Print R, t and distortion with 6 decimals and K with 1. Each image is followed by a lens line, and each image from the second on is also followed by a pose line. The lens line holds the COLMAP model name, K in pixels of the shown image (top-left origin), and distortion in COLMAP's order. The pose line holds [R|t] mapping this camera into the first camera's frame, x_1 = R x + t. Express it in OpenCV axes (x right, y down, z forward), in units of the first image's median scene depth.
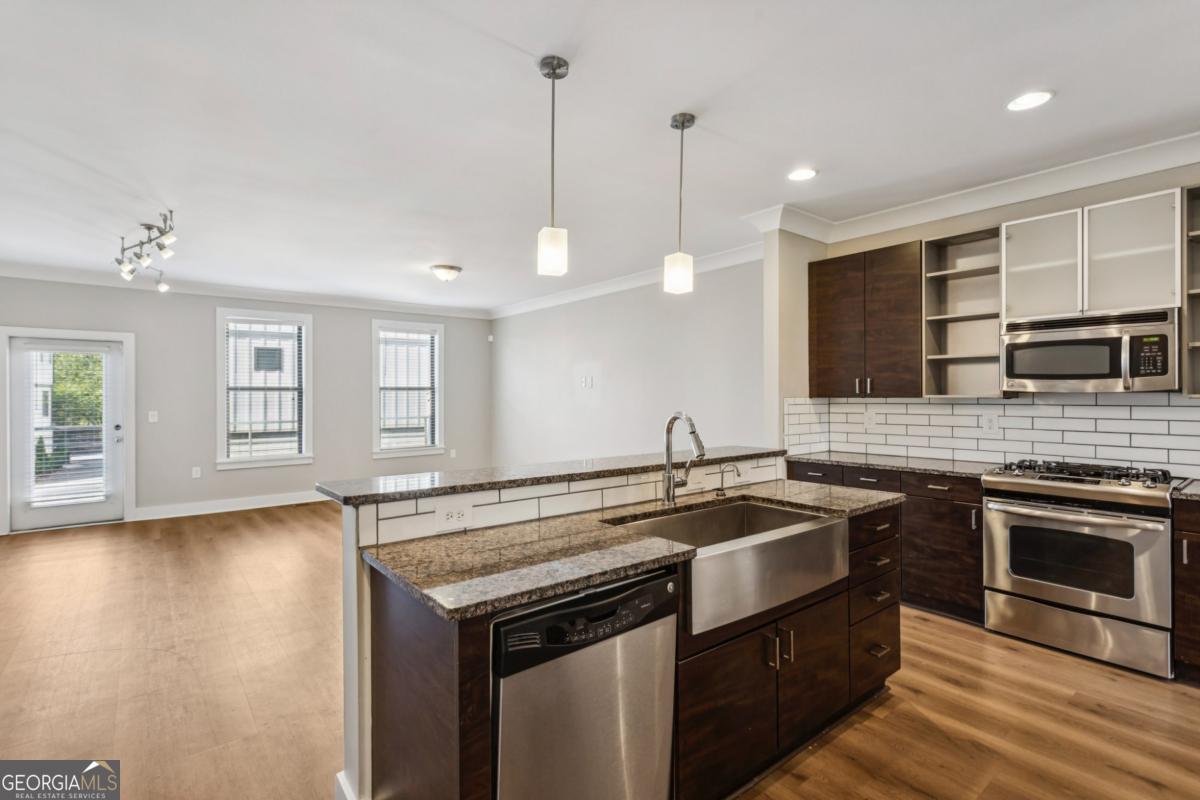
lens RADIAL K [[565.4, 0, 600.0], [0, 565.4, 400.0], [0, 0, 1]] dist [0.002067, -0.000193]
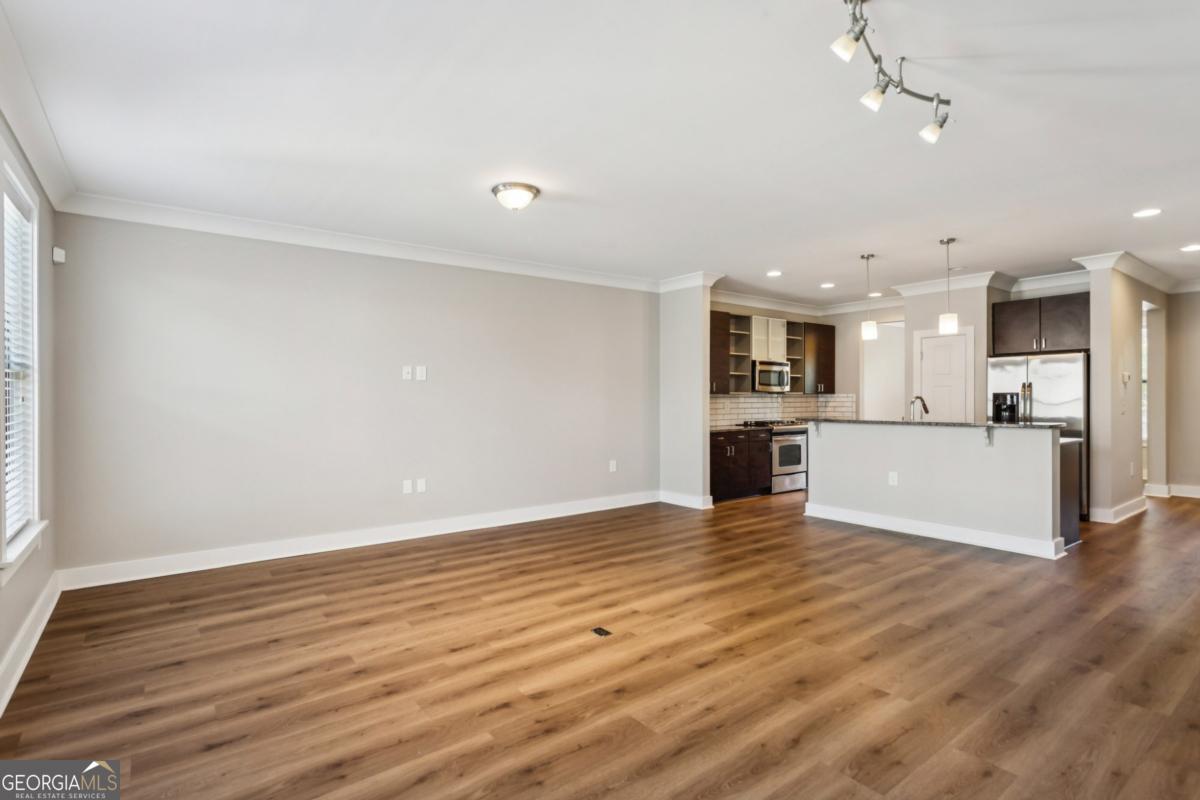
lens RADIAL K [[587.3, 0, 600.0], [0, 587.3, 400.0], [0, 0, 1]] dist [-0.002318, 0.000330]
pose [[0.034384, -0.000122, 0.999409, -0.818112], [0.010514, 0.999945, -0.000240, 0.006093], [-0.999353, 0.010516, 0.034383, 0.763279]]
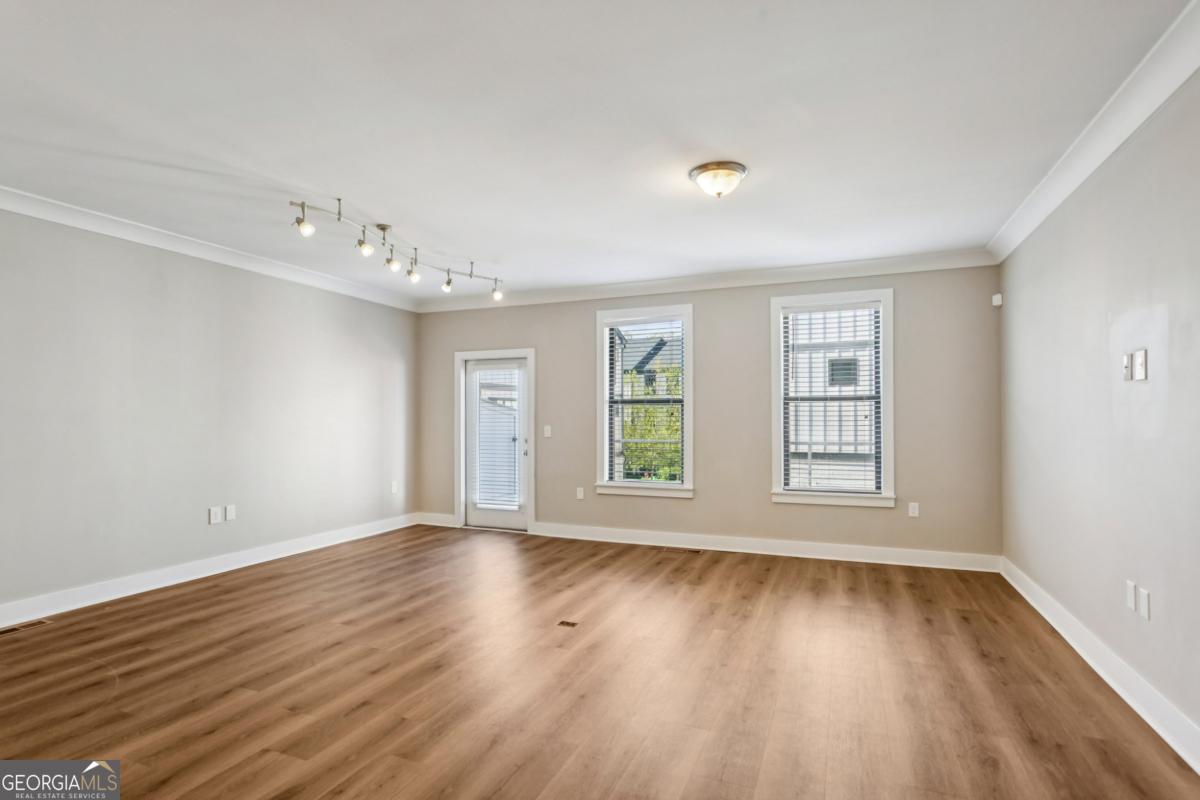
lens RADIAL K [[596.8, 0, 596.2], [0, 596.8, 417.3], [0, 0, 1]] dist [-0.011716, 0.000254]
pose [[0.473239, 0.004321, -0.880923, 0.153350], [-0.006607, 0.999977, 0.001355, 0.002833], [0.880909, 0.005179, 0.473257, 0.542341]]
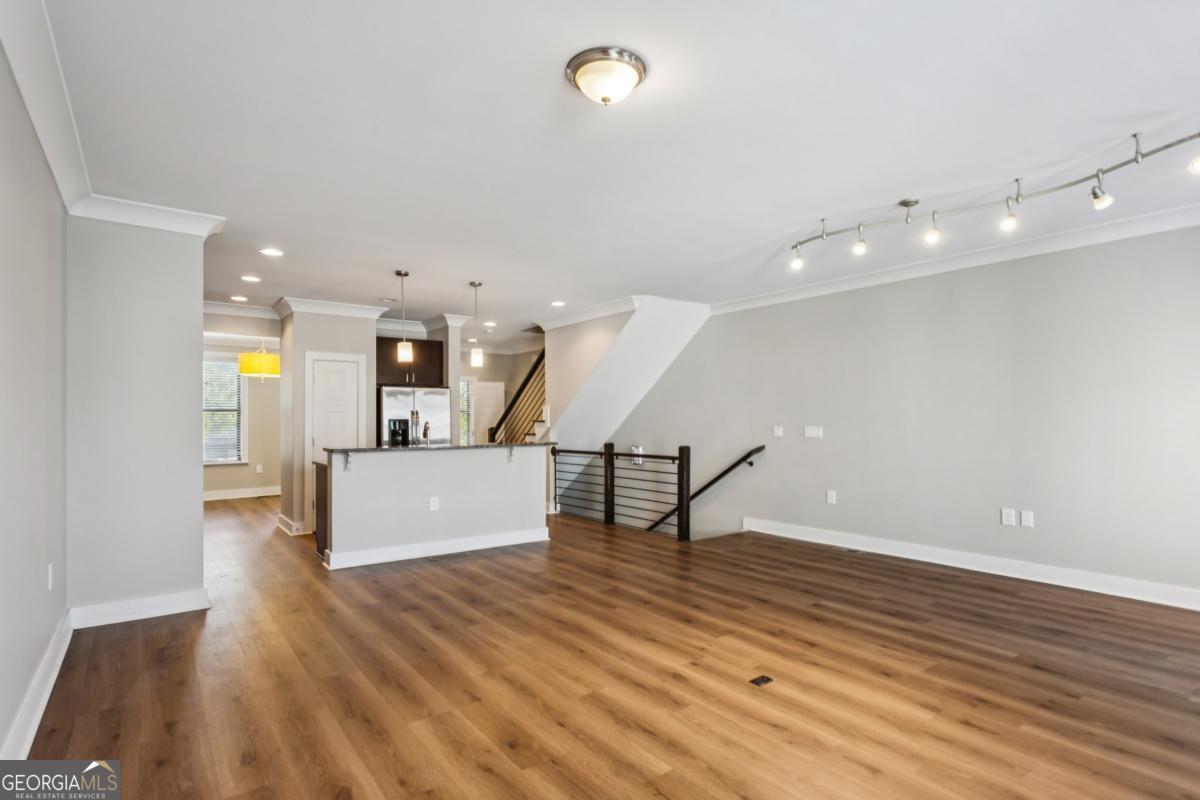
lens RADIAL K [[602.3, 0, 602.8], [0, 602.3, 418.4], [0, 0, 1]] dist [0.003909, 0.001559]
pose [[-0.999203, 0.009477, 0.038764, -0.246367], [0.009451, 0.999955, -0.000837, 0.003815], [-0.038770, -0.000470, -0.999248, 1.220582]]
